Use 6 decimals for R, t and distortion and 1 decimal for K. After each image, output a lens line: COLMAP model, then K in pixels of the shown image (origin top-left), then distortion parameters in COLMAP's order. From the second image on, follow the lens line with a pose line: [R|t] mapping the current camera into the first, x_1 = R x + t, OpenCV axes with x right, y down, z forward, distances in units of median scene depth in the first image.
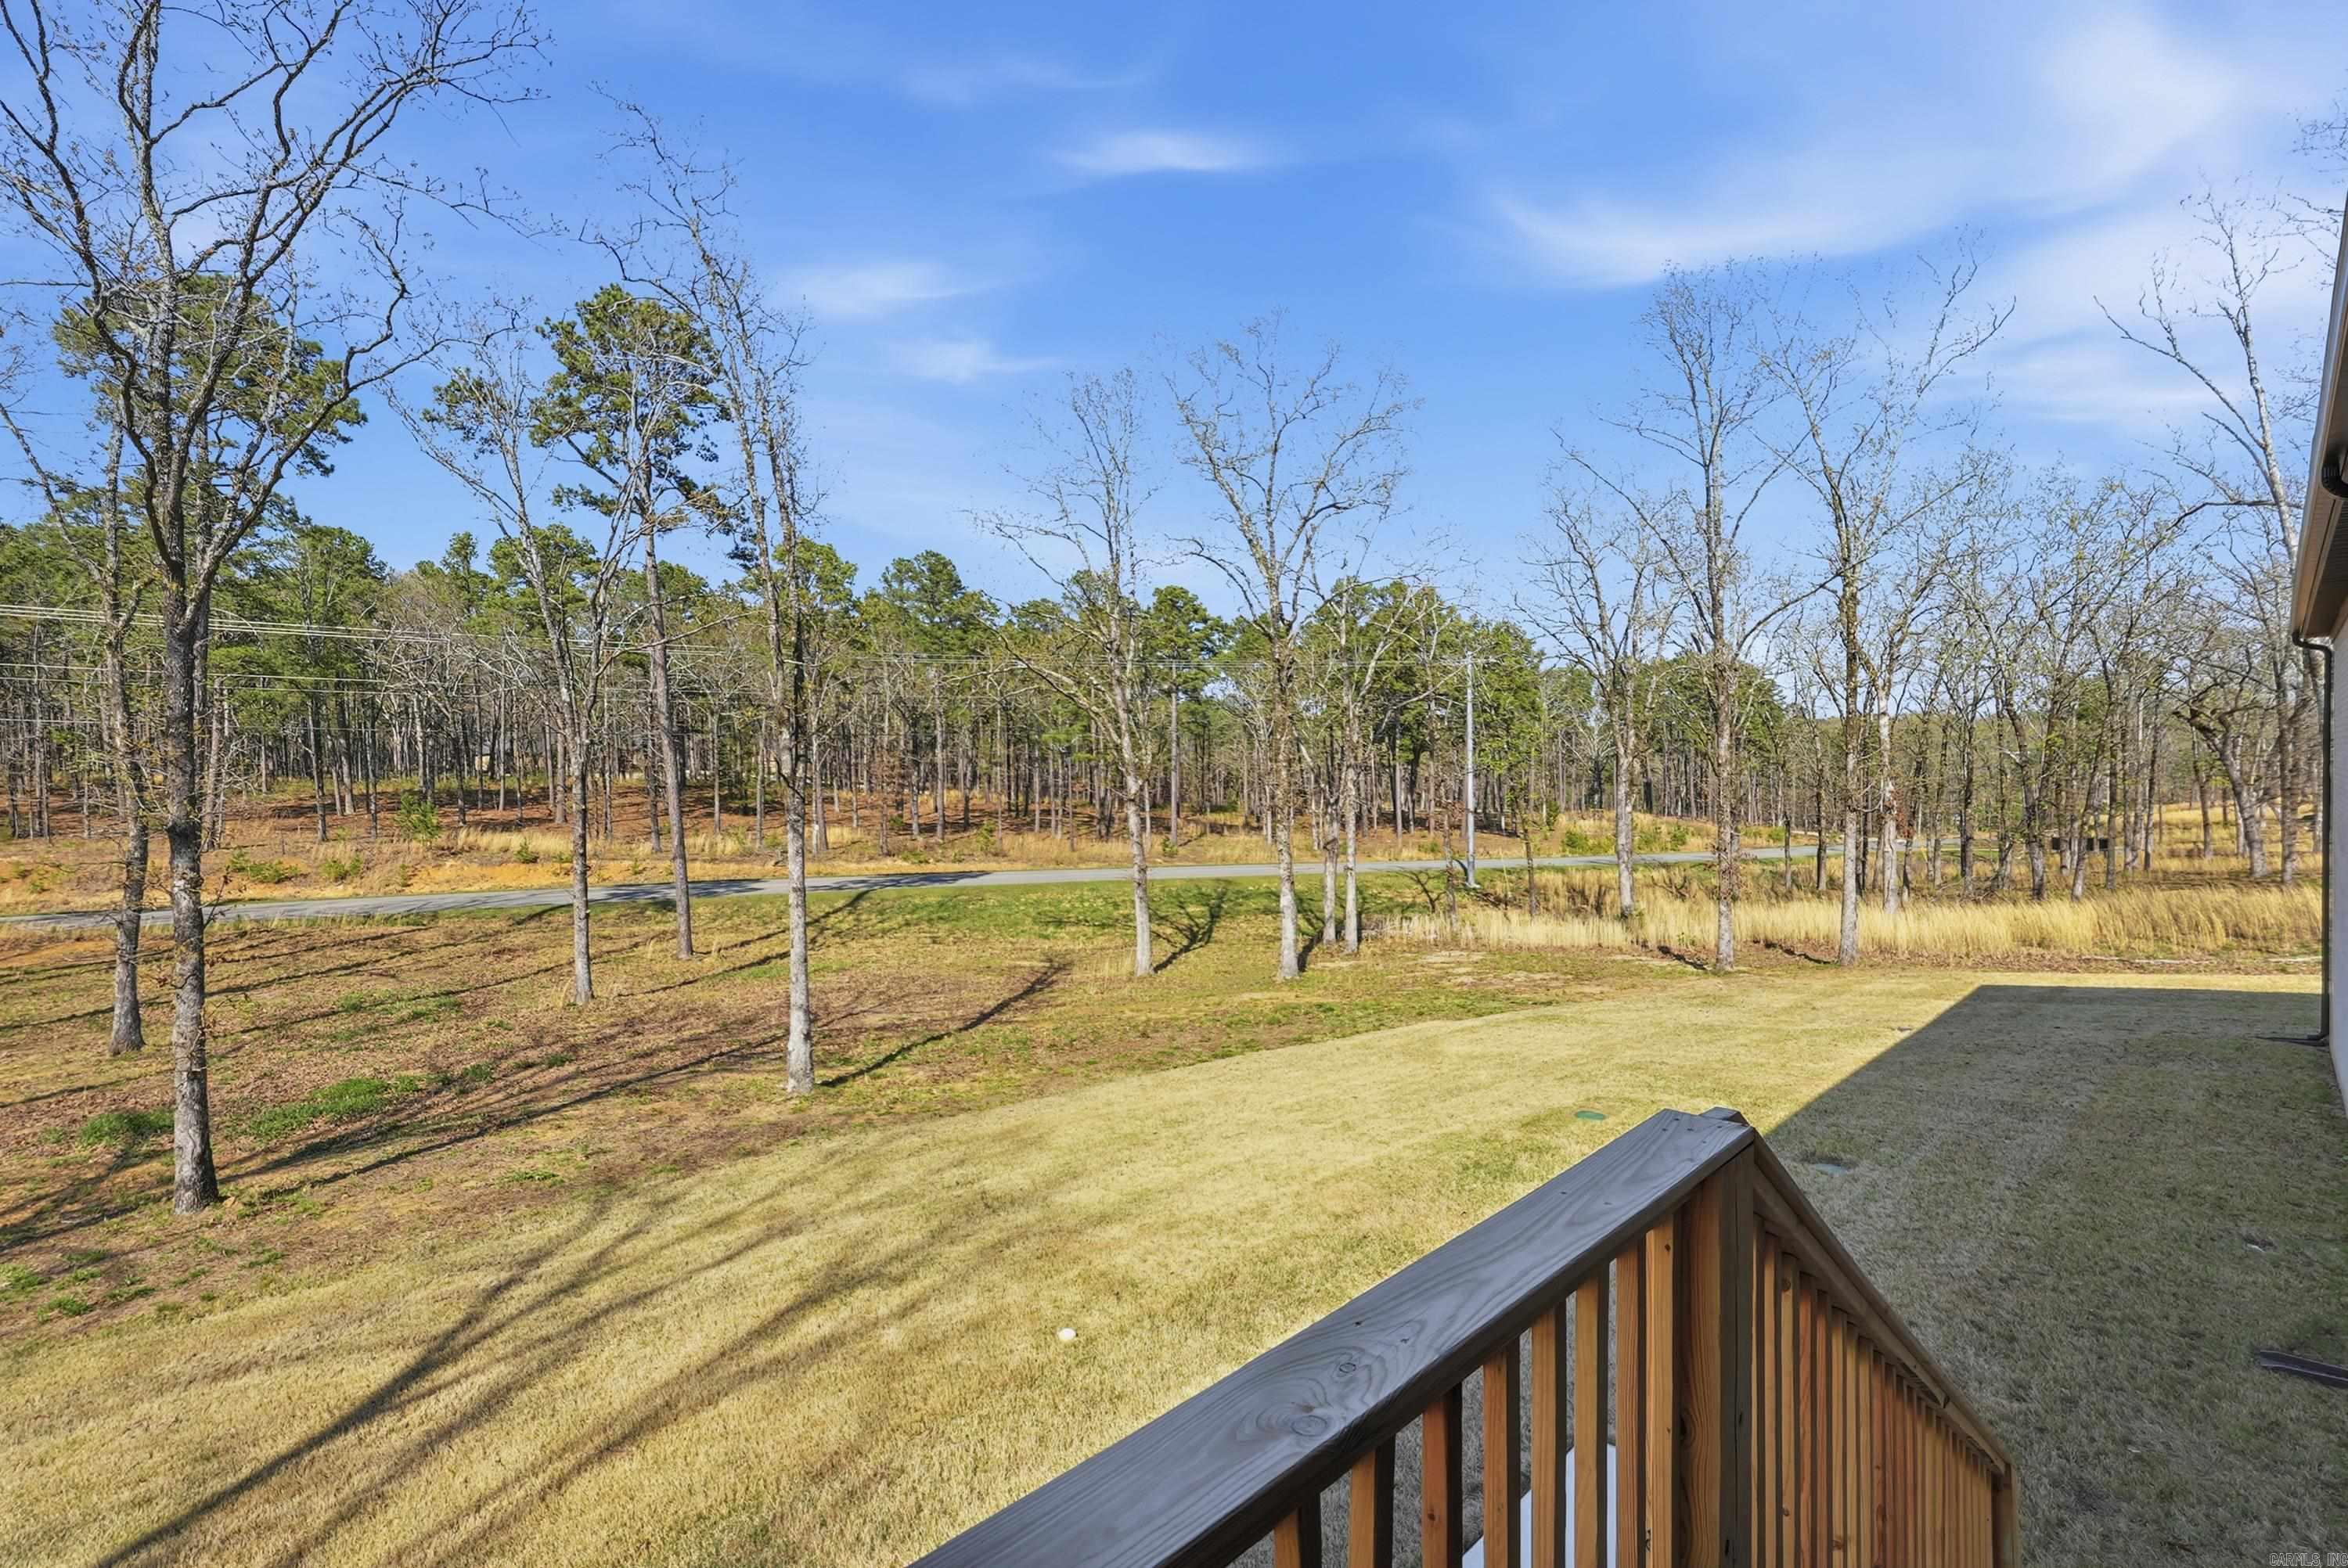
lens RADIAL K [[1057.8, 0, 1183.4], [0, 1057.8, 793.0], [0, 0, 1]] dist [-0.001616, -0.000501]
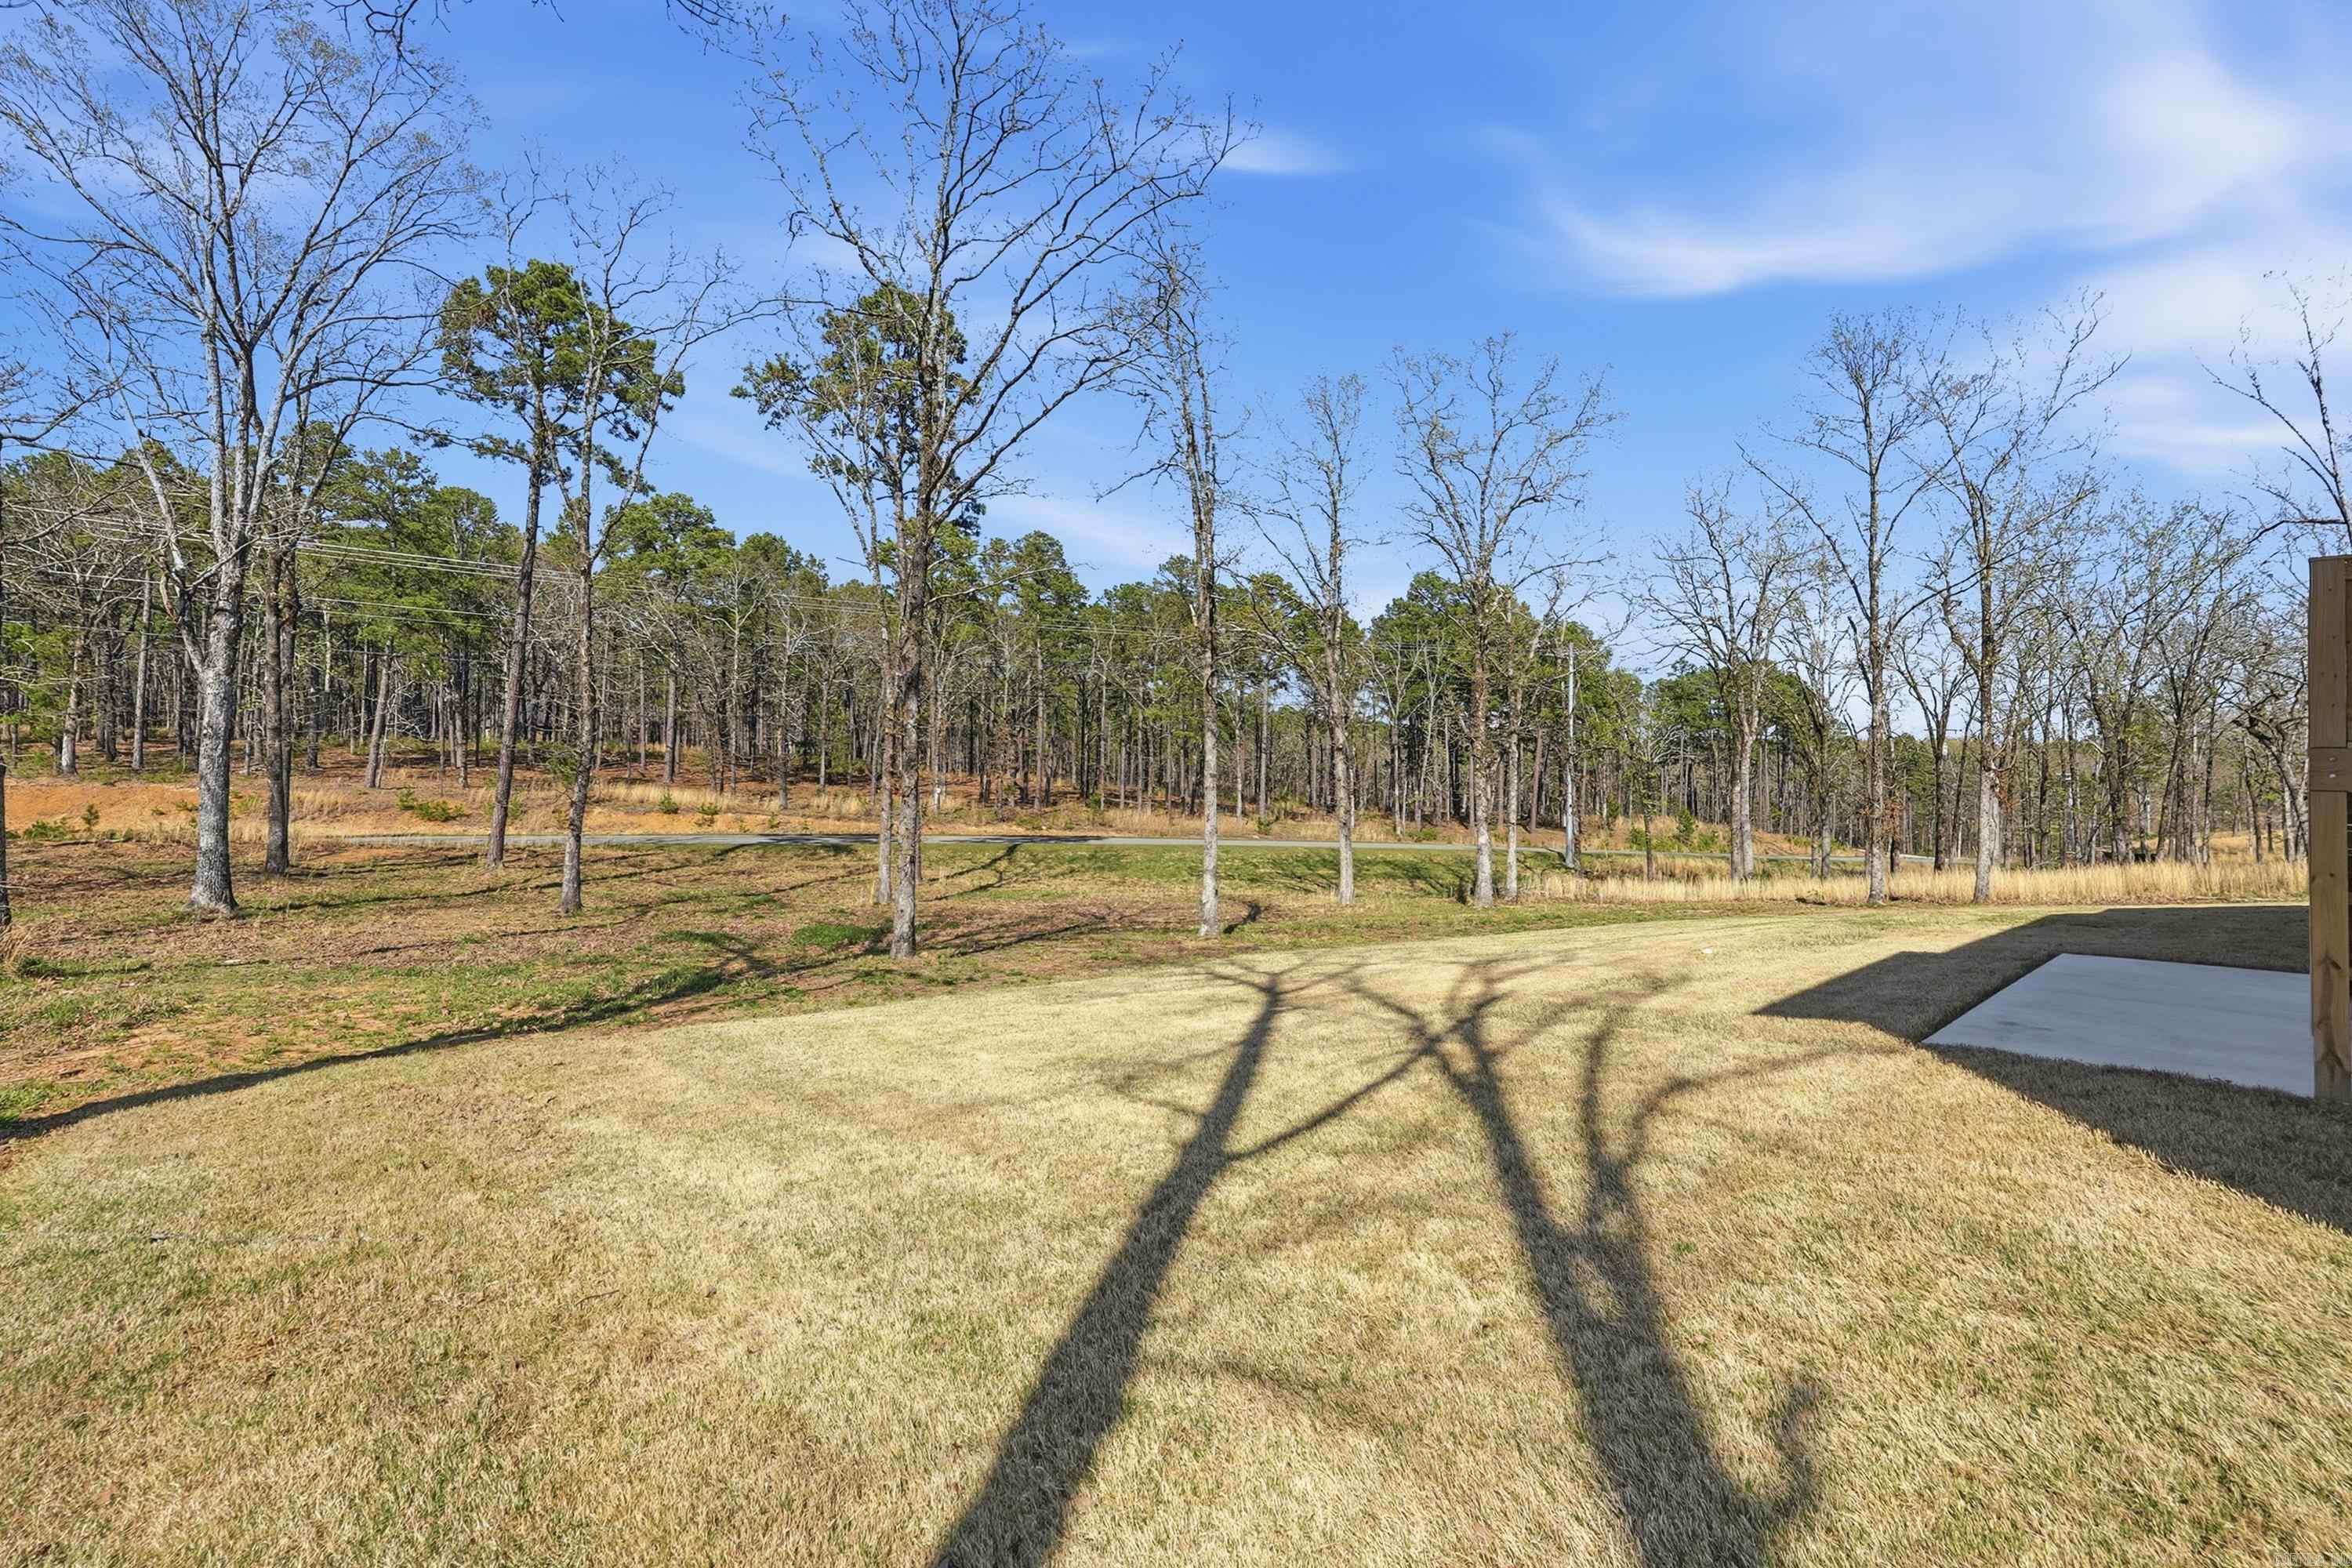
lens RADIAL K [[1127.5, 0, 1175.5], [0, 1127.5, 768.8], [0, 0, 1]] dist [0.000868, 0.000527]
pose [[0.999375, 0.033162, 0.012277, -0.147501], [-0.032763, 0.998969, -0.031410, 0.043965], [-0.013306, 0.030988, 0.999431, -0.128560]]
